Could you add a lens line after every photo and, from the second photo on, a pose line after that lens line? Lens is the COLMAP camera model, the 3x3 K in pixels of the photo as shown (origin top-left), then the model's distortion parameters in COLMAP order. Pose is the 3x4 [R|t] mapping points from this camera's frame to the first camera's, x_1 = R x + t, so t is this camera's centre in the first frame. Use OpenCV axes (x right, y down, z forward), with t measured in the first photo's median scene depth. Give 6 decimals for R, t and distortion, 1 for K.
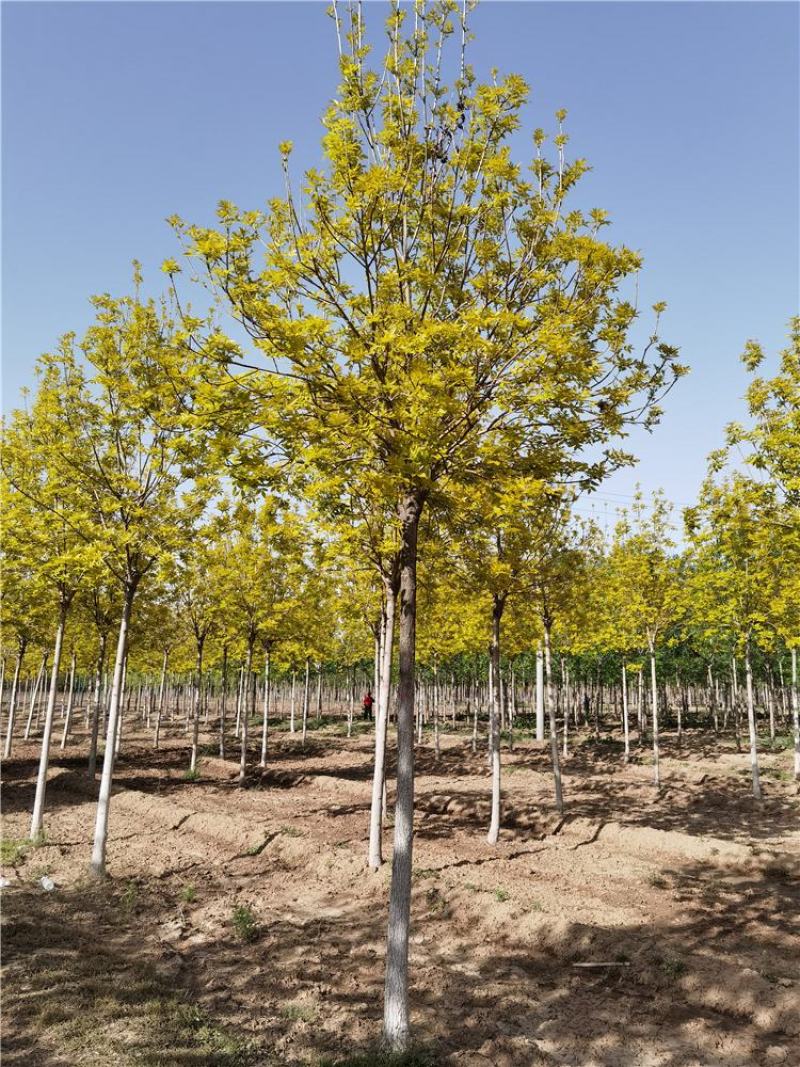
lens RADIAL K [[836.7, 0, 400.0], [0, 836.7, 533.5], [0, 0, 1]] dist [0.039581, -0.035750]
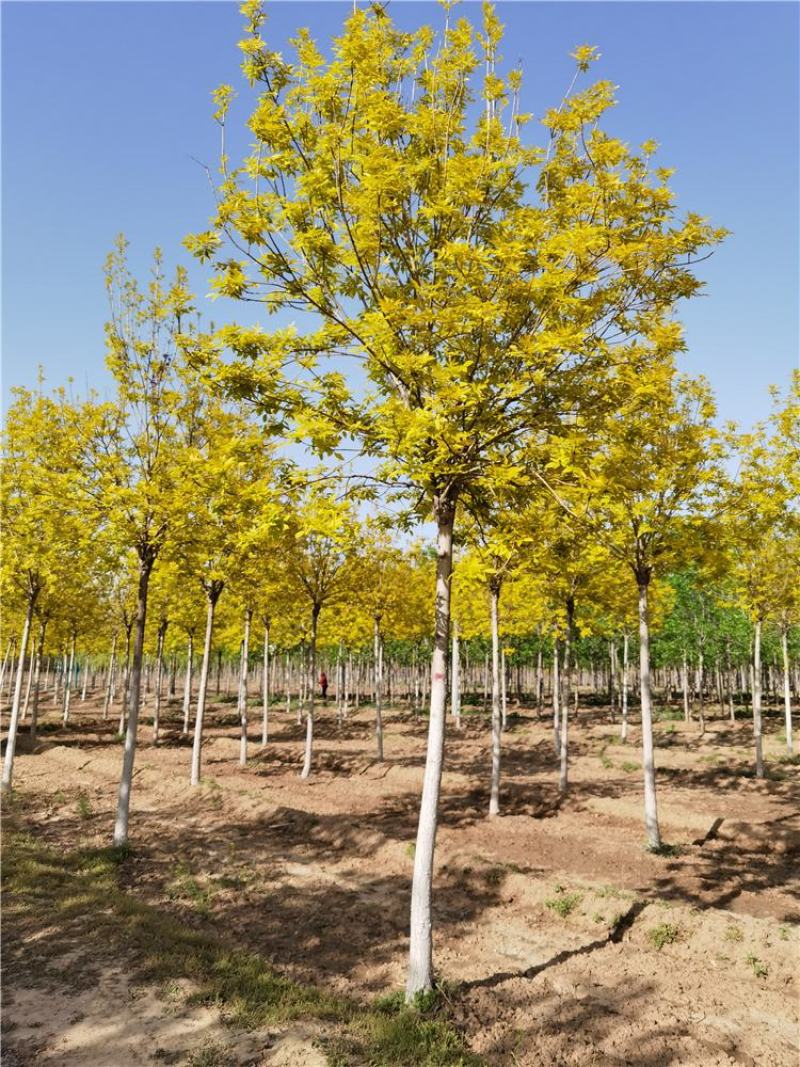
lens RADIAL K [[823.4, 0, 400.0], [0, 823.4, 533.5], [0, 0, 1]] dist [-0.001554, 0.006276]
pose [[0.999681, 0.007446, 0.024123, 0.154892], [-0.007894, 0.999797, 0.018541, -0.042701], [-0.023980, -0.018726, 0.999537, -0.241312]]
